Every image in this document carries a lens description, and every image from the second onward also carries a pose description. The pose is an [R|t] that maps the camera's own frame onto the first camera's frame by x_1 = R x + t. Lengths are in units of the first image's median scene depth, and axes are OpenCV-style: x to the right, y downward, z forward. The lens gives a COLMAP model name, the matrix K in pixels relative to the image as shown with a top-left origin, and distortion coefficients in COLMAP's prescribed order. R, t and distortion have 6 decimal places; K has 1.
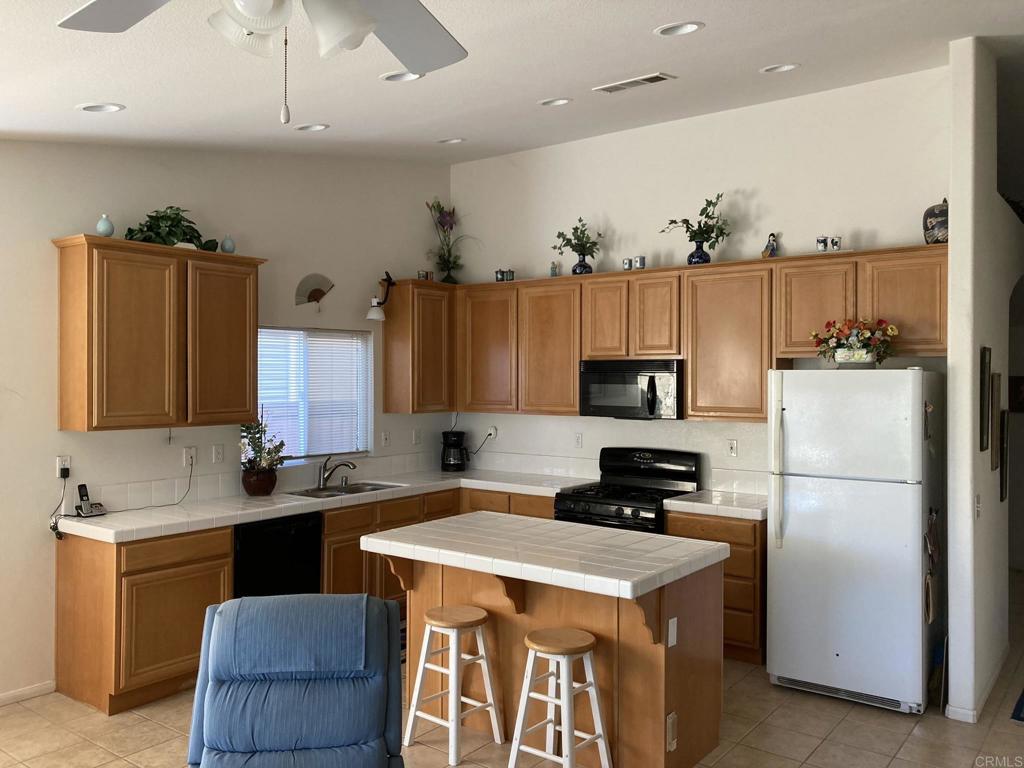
lens RADIAL K [[841.9, 0, 517.3], [0, 841.9, 388.0], [0, 0, 1]] dist [0.029799, -0.042099]
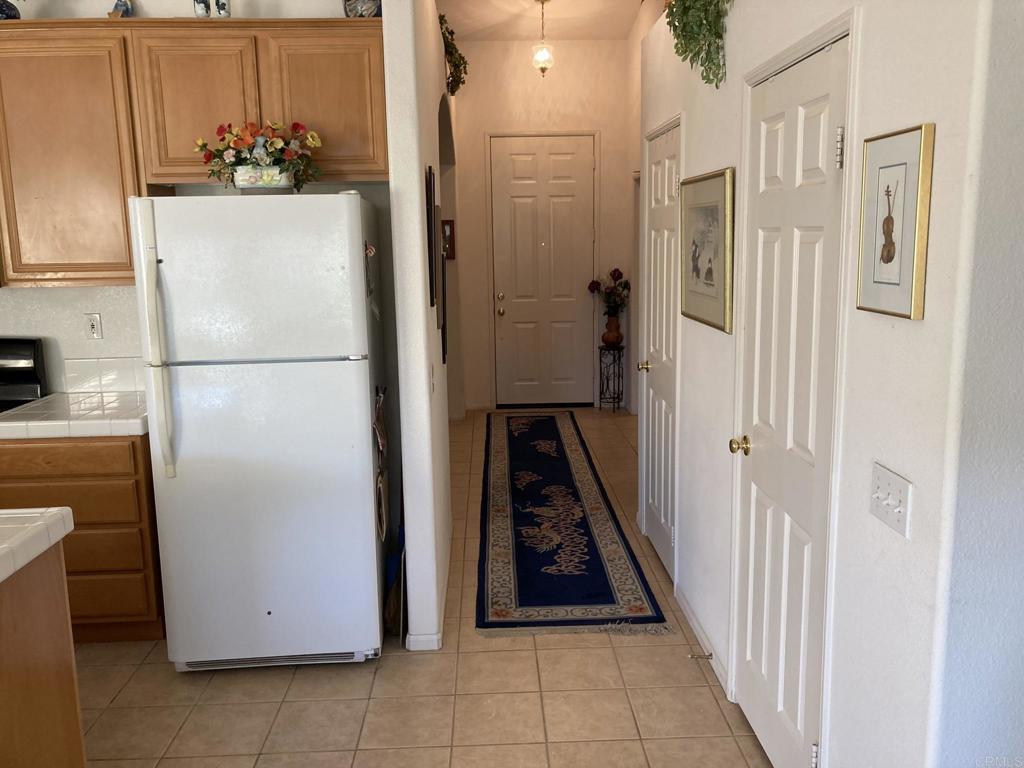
lens RADIAL K [[841.9, 0, 498.1], [0, 841.9, 359.4], [0, 0, 1]] dist [0.029799, -0.042099]
pose [[0.793251, -0.108380, 0.599172, 0.117592], [0.029920, 0.989781, 0.139423, 0.015466], [-0.608159, -0.092670, 0.788387, 0.312482]]
